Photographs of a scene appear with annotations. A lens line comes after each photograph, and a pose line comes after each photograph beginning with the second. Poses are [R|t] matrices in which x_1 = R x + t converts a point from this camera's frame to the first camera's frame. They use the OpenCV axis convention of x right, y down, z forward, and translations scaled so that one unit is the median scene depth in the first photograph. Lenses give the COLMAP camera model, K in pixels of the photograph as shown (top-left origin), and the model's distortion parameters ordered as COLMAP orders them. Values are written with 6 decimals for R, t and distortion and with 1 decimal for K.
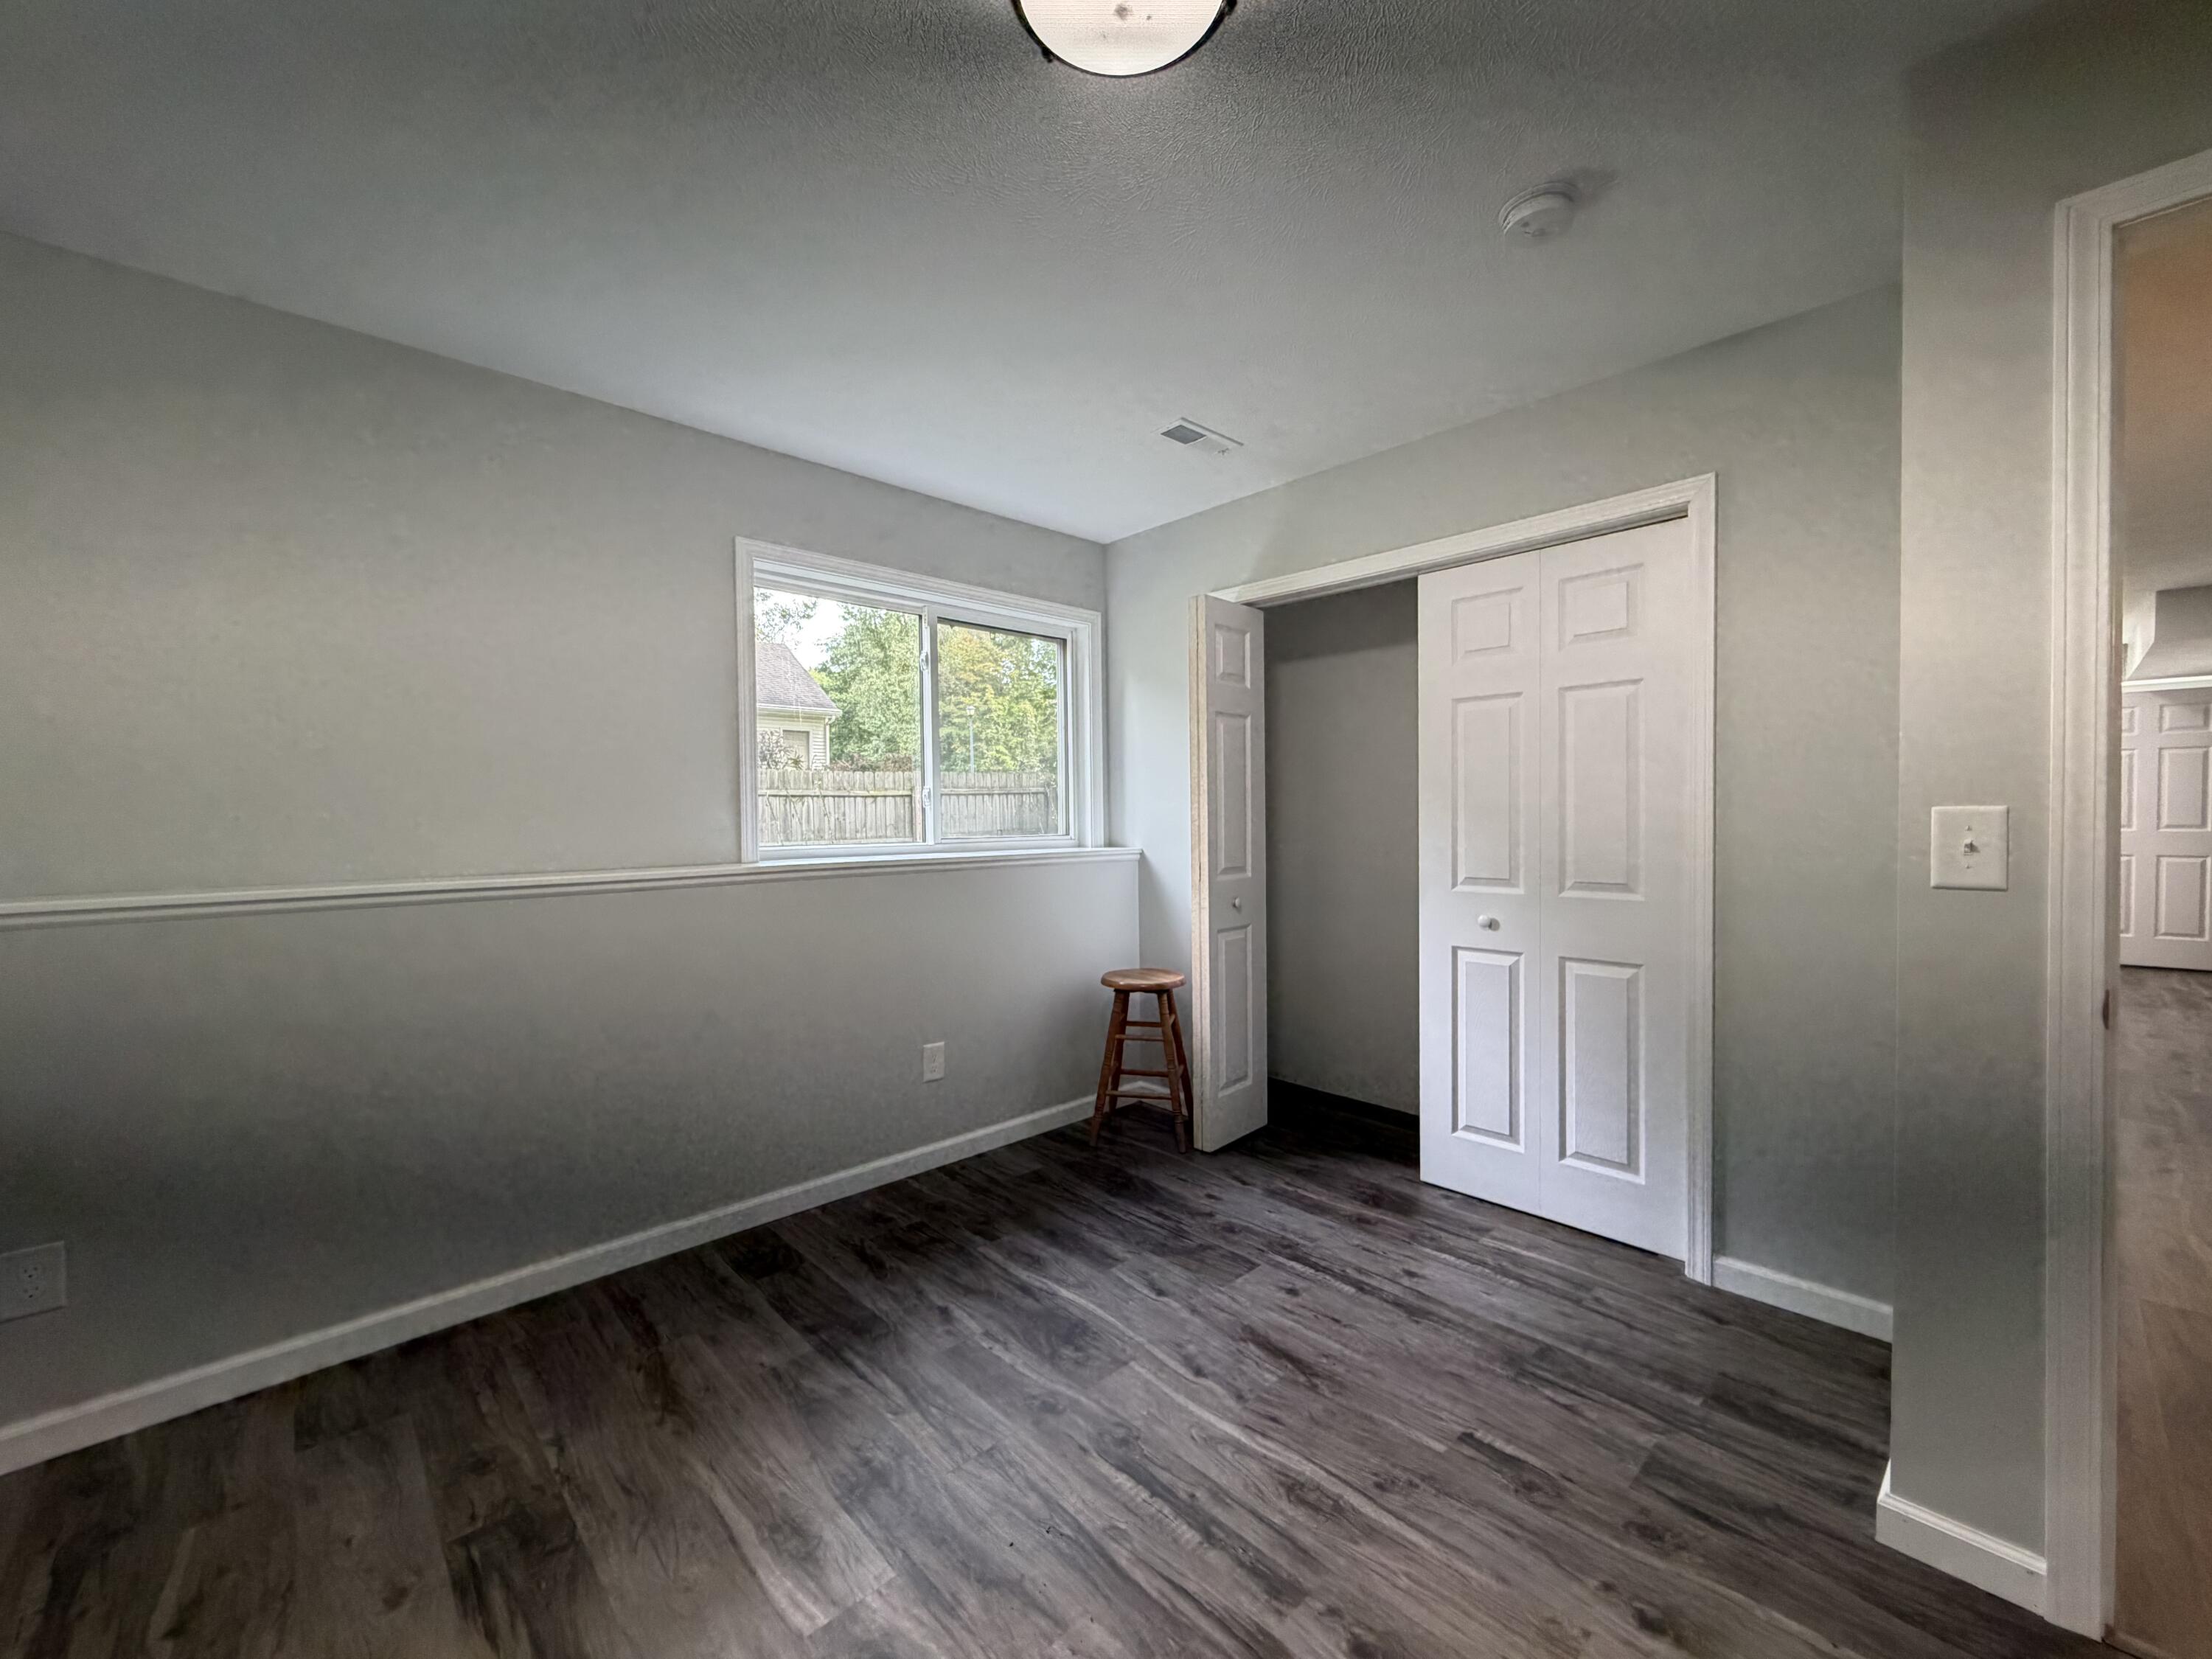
lens RADIAL K [[883.2, 0, 1097.6], [0, 883.2, 834.5], [0, 0, 1]] dist [0.000656, 0.000645]
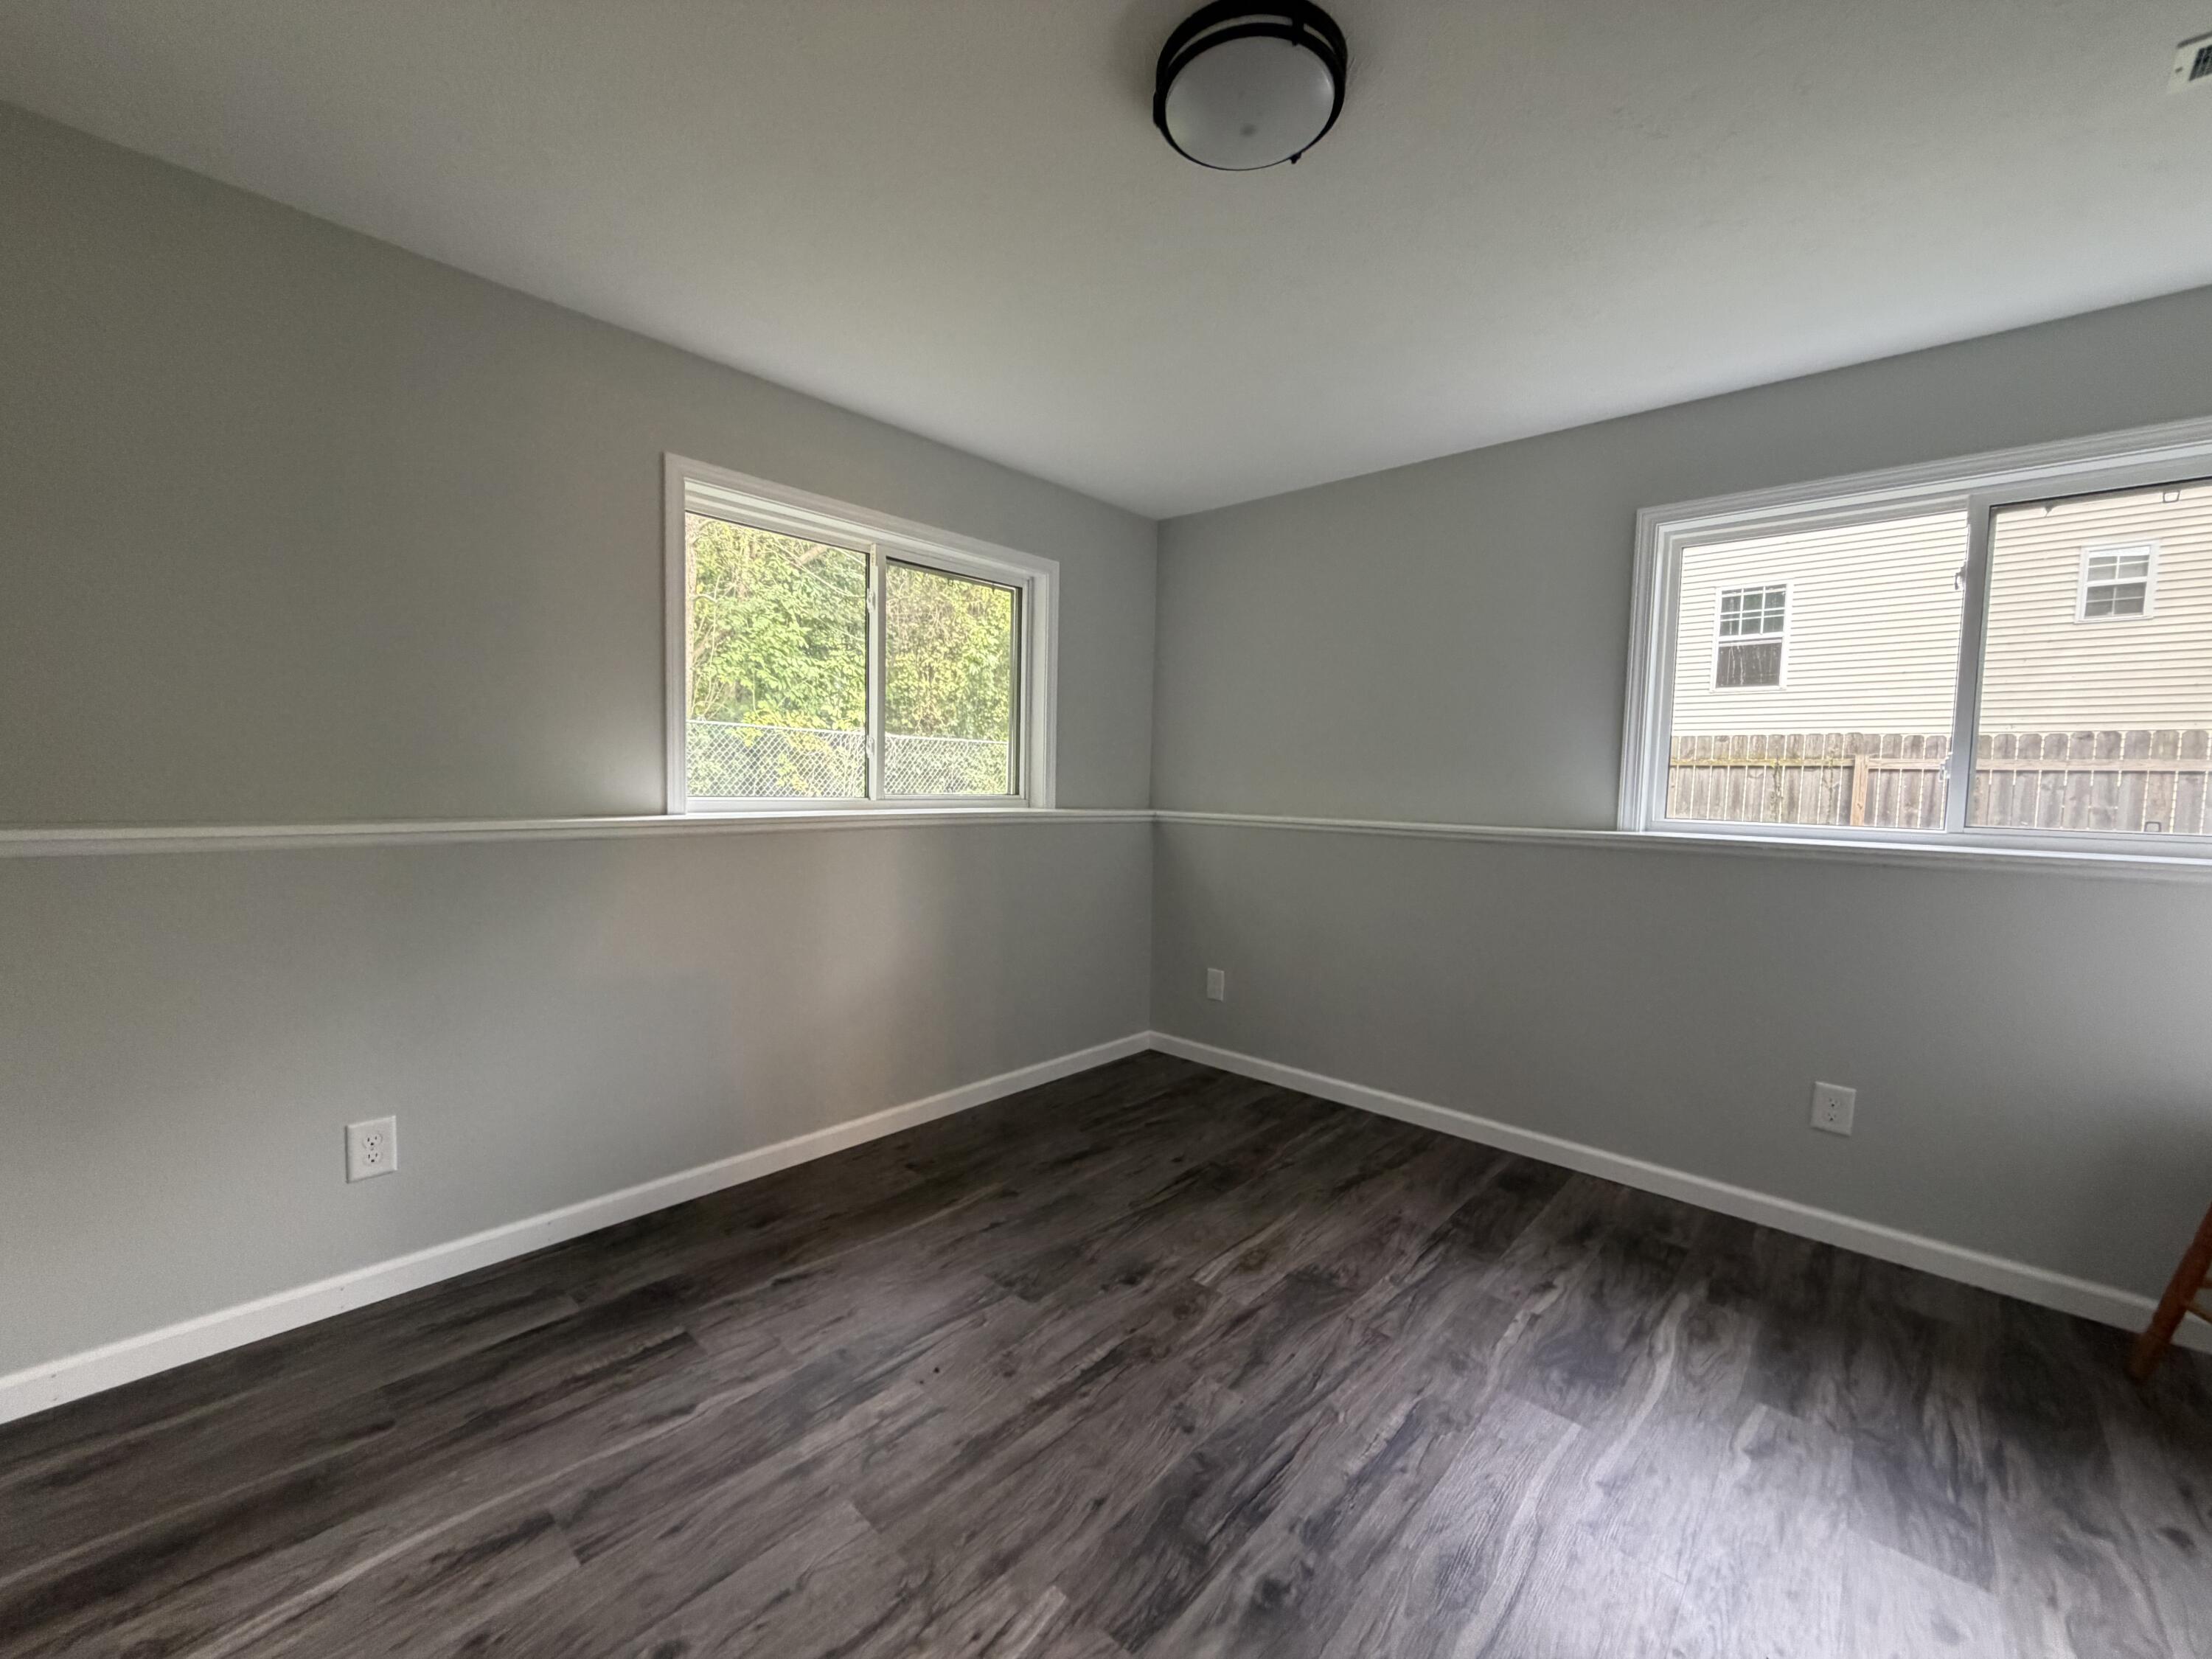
lens RADIAL K [[883.2, 0, 1097.6], [0, 883.2, 834.5], [0, 0, 1]] dist [0.000656, 0.000645]
pose [[0.075482, 0.072137, -0.994534, 0.691119], [-0.050241, 0.996388, 0.068458, -0.003506], [0.995881, 0.044799, 0.078834, 0.380201]]
